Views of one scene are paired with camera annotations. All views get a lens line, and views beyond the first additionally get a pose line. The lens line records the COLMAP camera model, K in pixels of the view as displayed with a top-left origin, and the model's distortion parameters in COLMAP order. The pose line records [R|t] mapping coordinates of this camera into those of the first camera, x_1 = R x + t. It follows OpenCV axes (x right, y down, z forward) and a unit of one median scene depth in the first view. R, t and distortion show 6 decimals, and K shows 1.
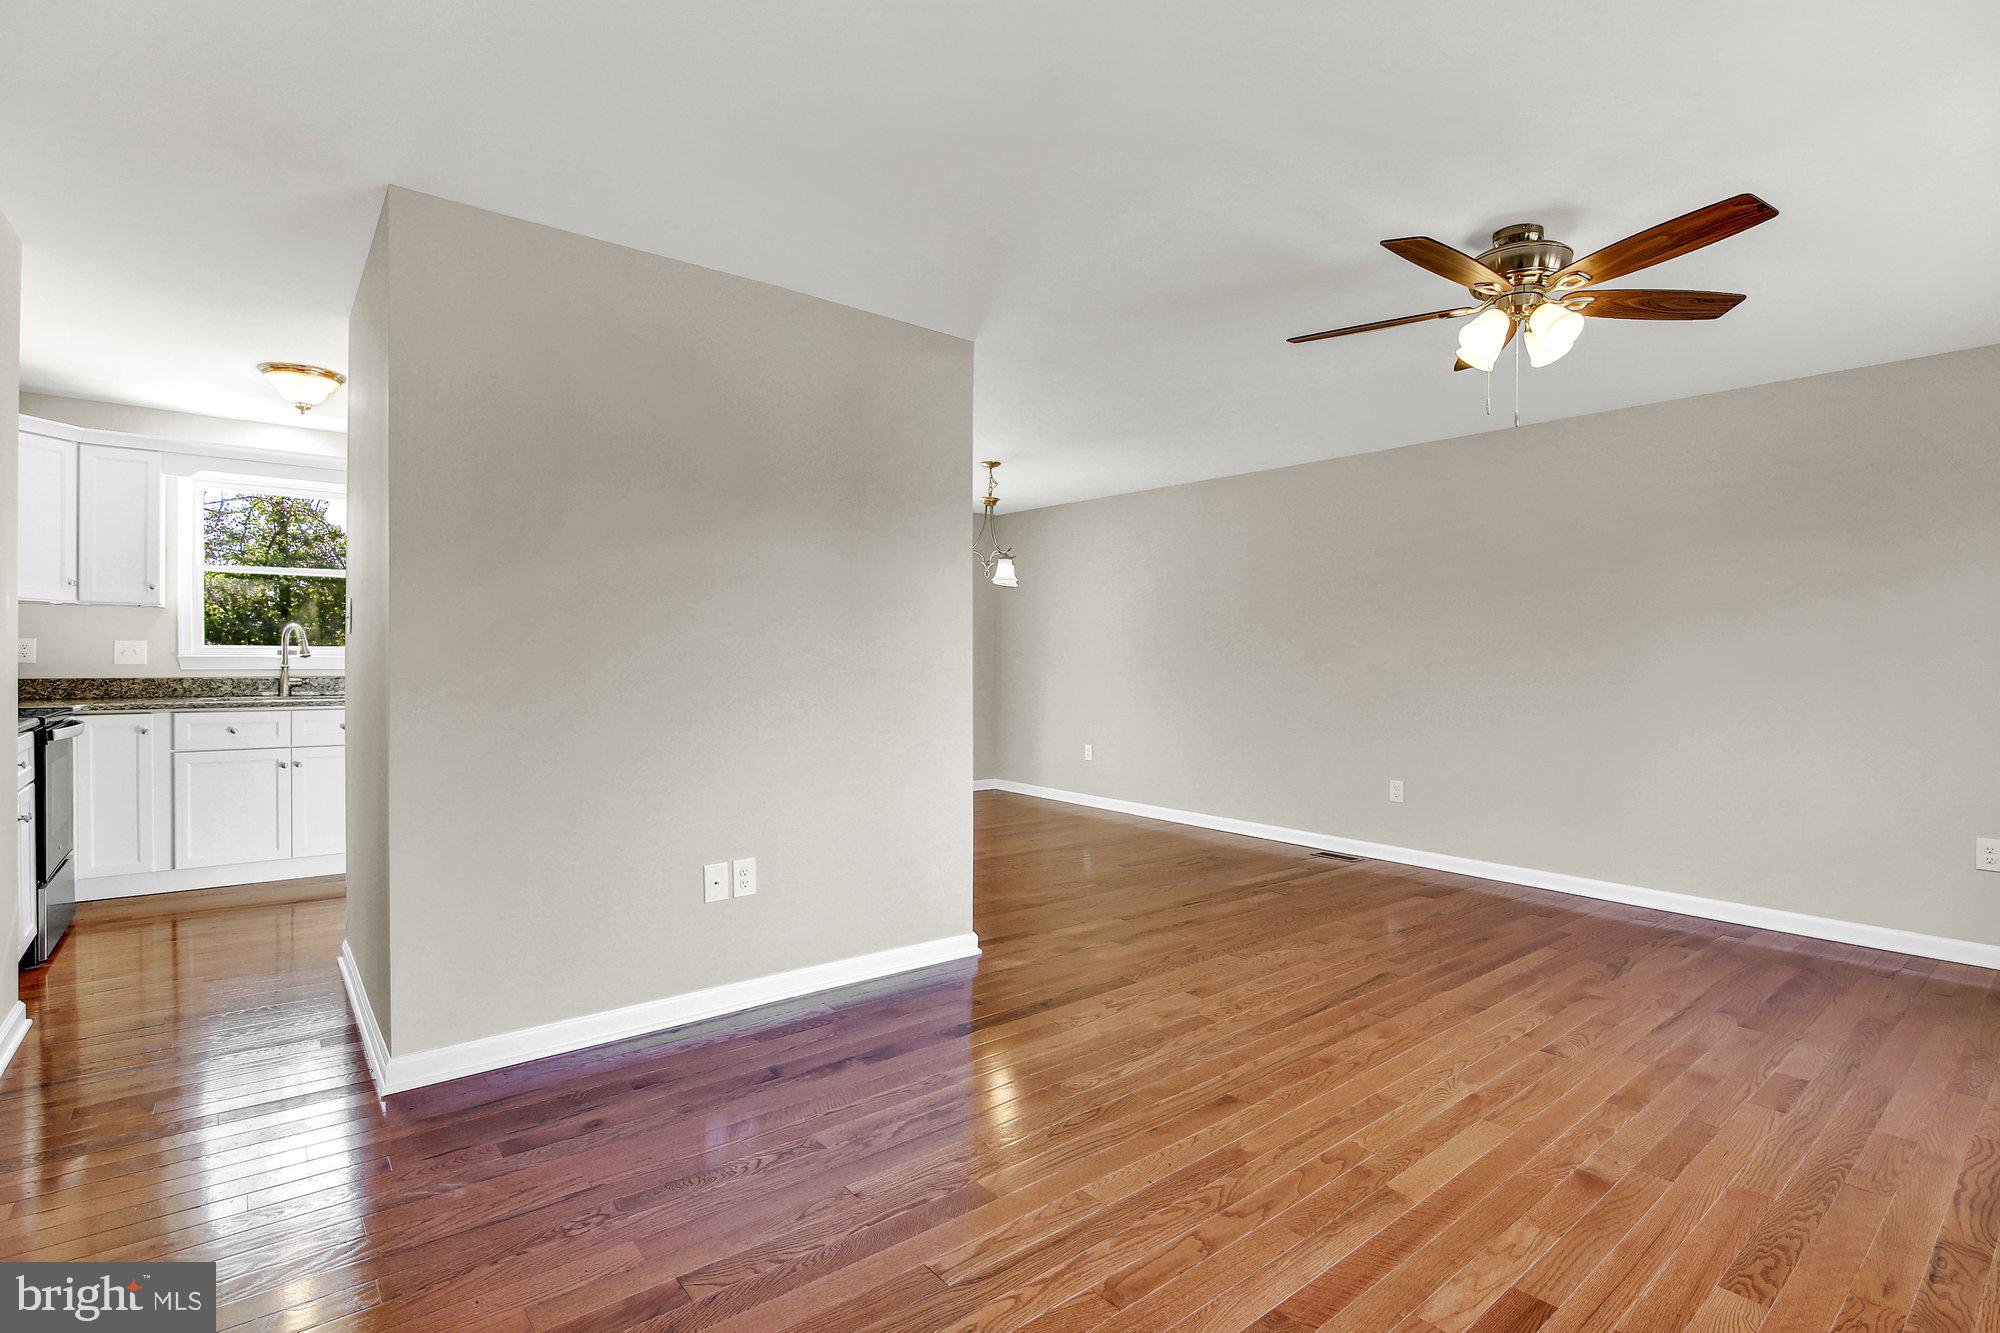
lens RADIAL K [[945.1, 0, 991.2], [0, 945.1, 658.3], [0, 0, 1]] dist [-0.011692, -0.000061]
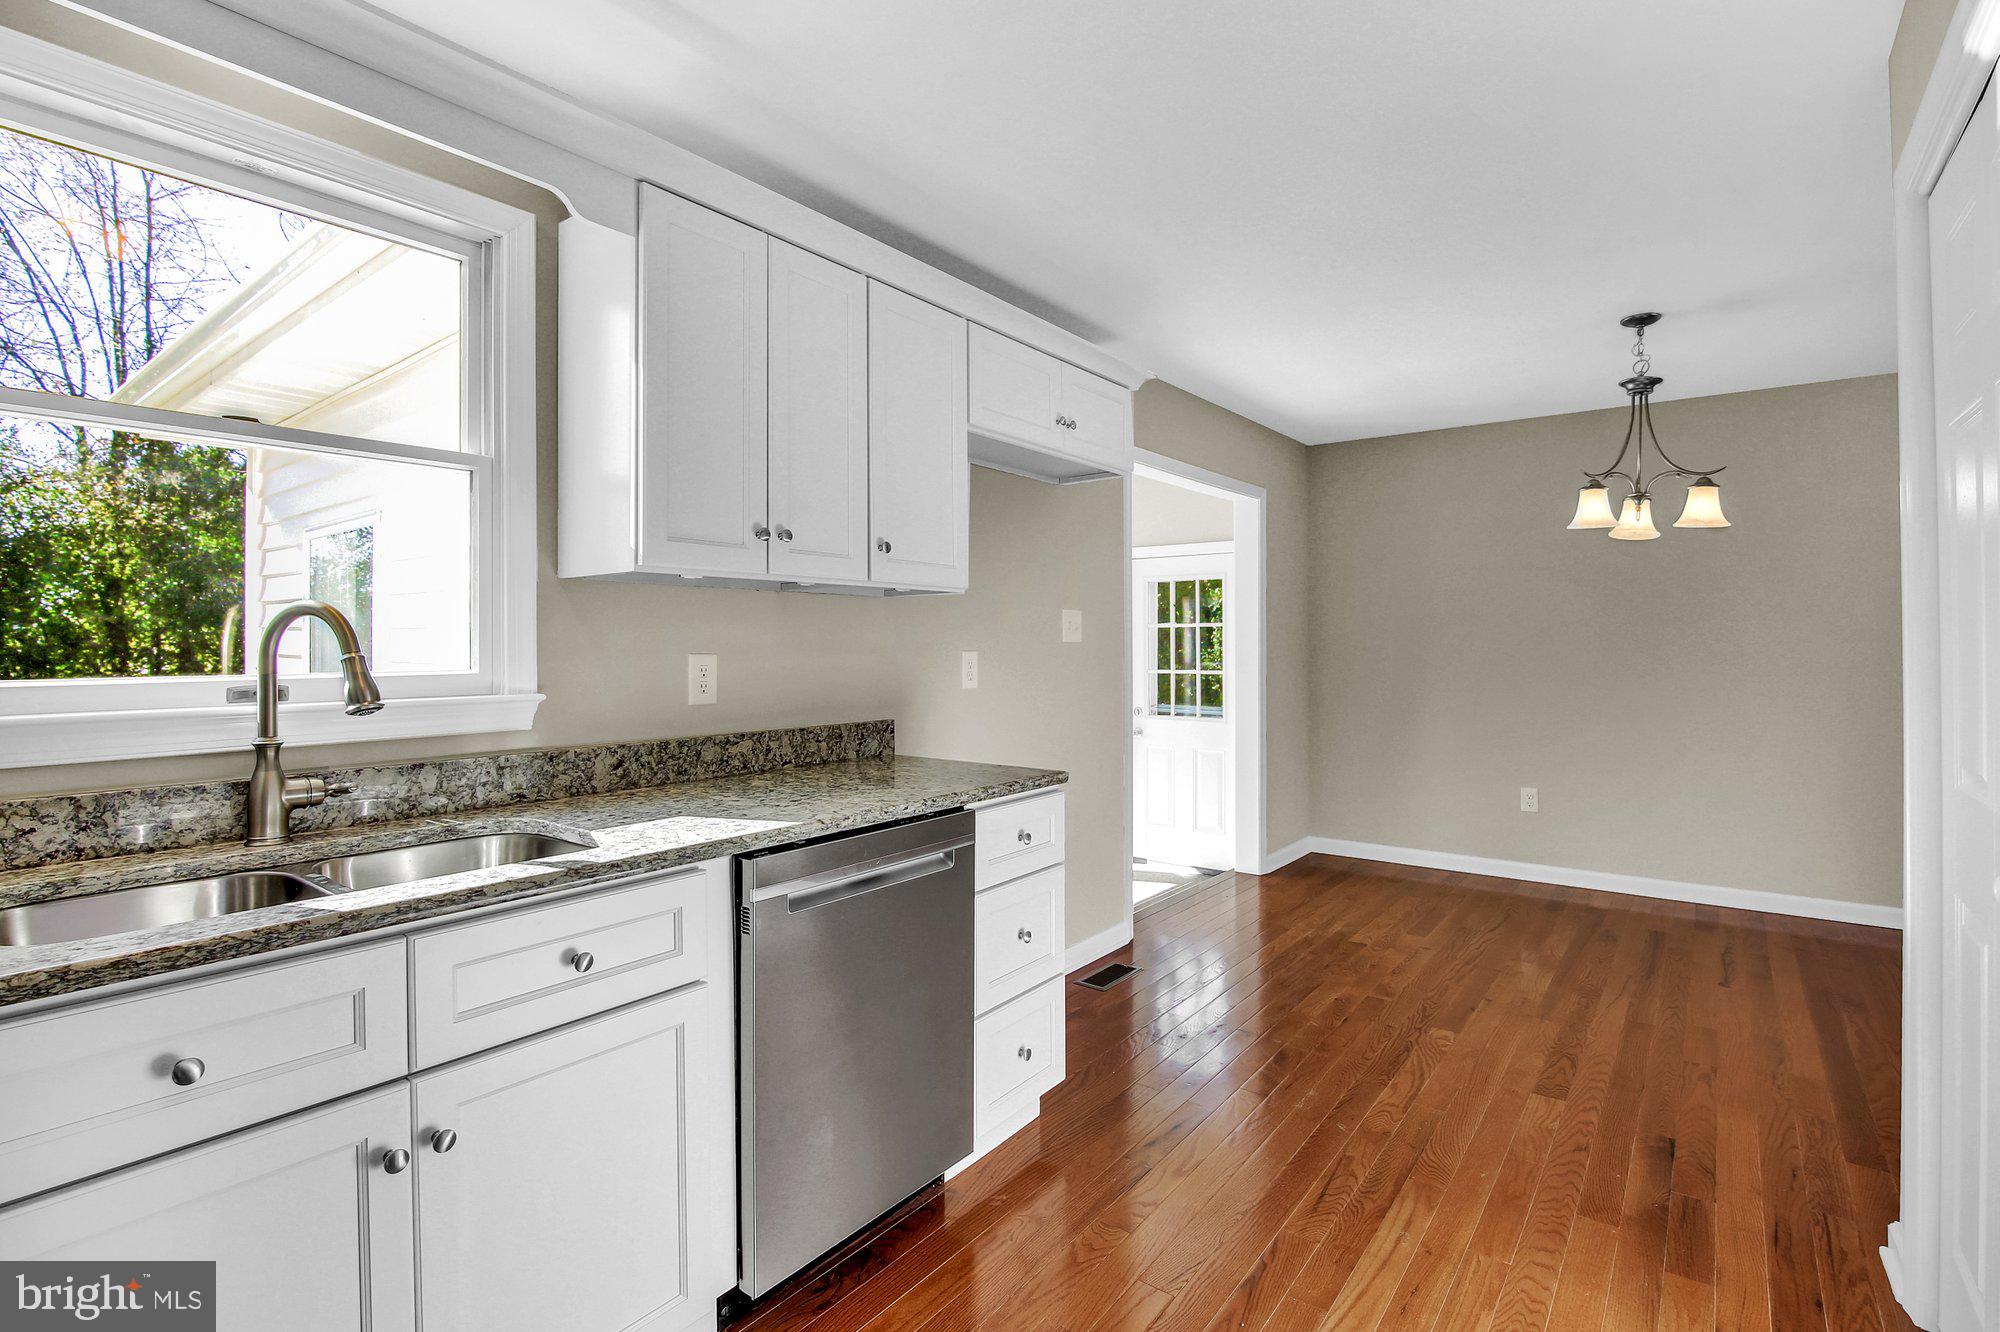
lens RADIAL K [[945.1, 0, 991.2], [0, 945.1, 657.8], [0, 0, 1]] dist [-0.011692, -0.000061]
pose [[0.973868, -0.011424, 0.226829, -0.609691], [0.007552, 0.999811, 0.017931, -0.022542], [-0.226991, -0.015750, 0.973770, 0.673041]]
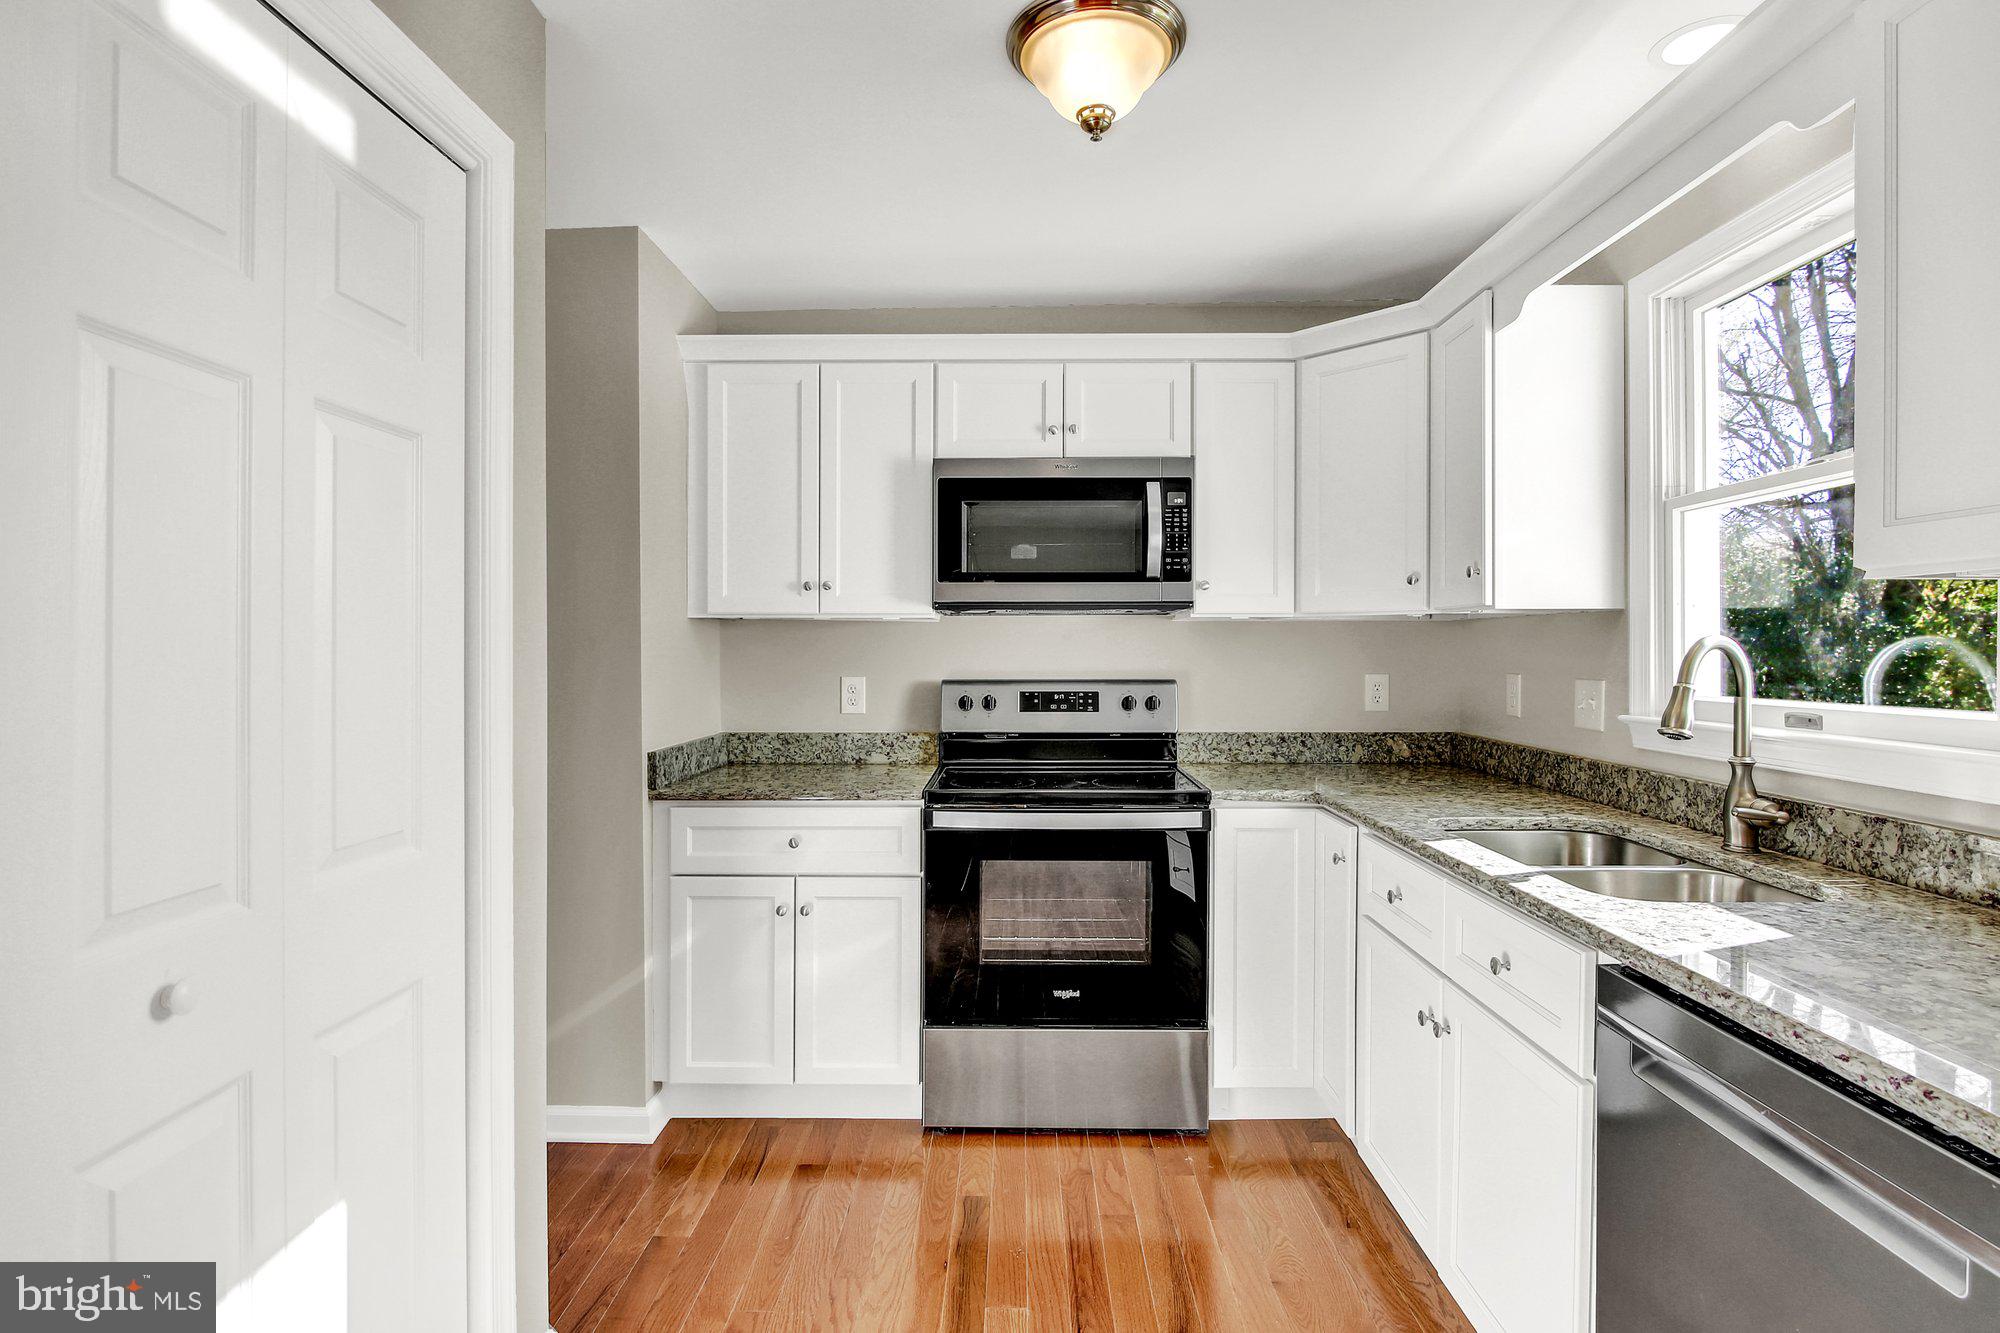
lens RADIAL K [[1003.4, 0, 1011.6], [0, 1003.4, 650.5], [0, 0, 1]] dist [-0.001695, 0.000144]
pose [[-0.633139, -0.004532, -0.774025, -0.314522], [-0.000910, 0.999987, -0.005111, -0.029812], [0.774037, -0.002532, -0.633135, 1.050075]]
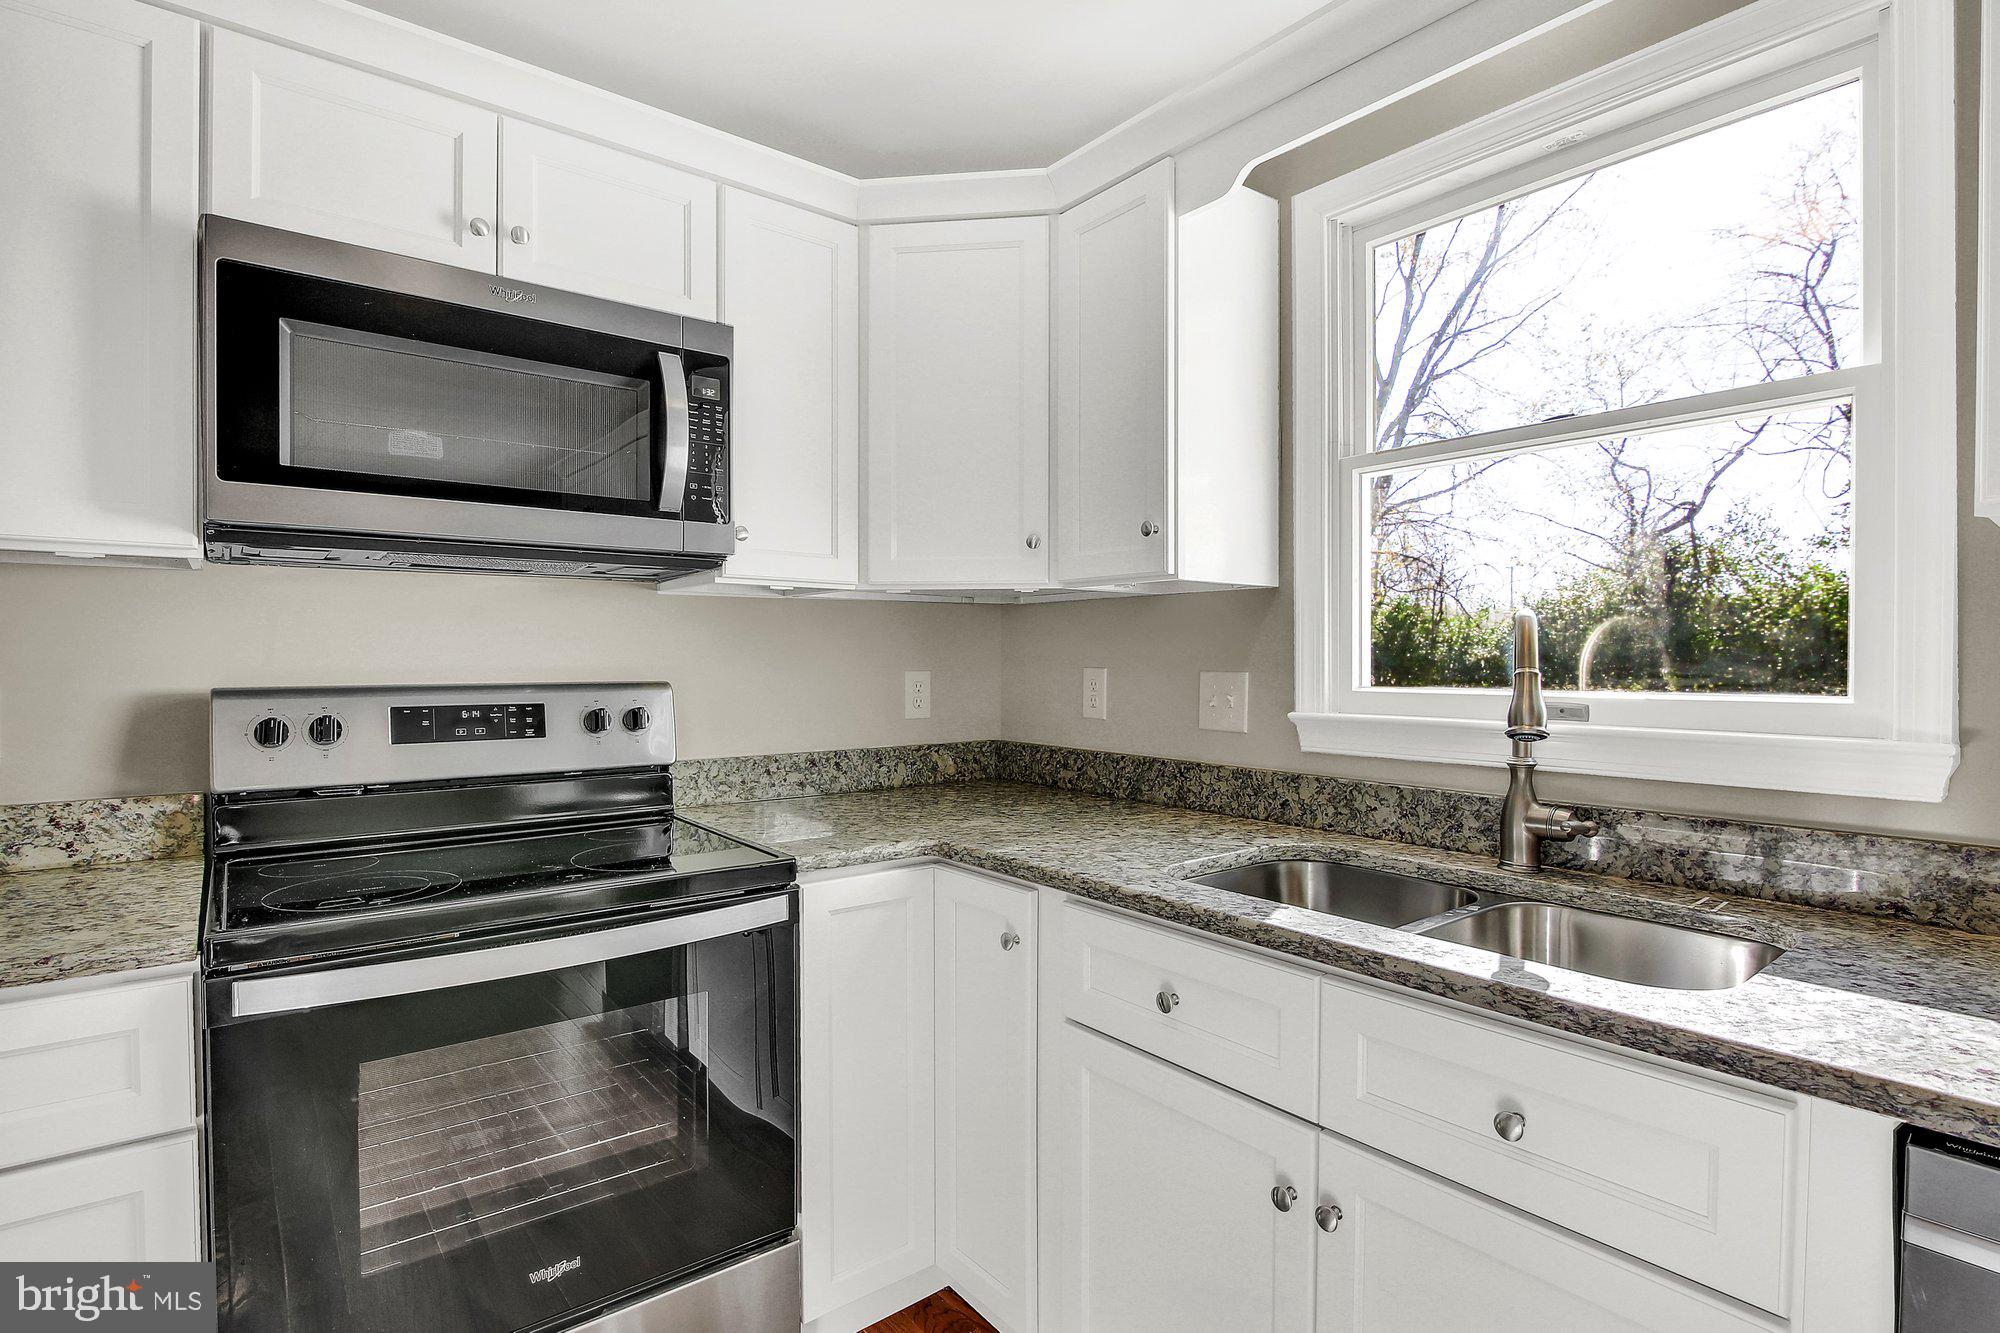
lens RADIAL K [[973.9, 0, 1003.0], [0, 973.9, 676.9], [0, 0, 1]] dist [-0.017259, -0.000516]
pose [[-0.004433, 0.012950, -0.999906, -0.473583], [0.001721, 0.999915, 0.012942, -0.021523], [0.999989, -0.001664, -0.004455, 0.866785]]
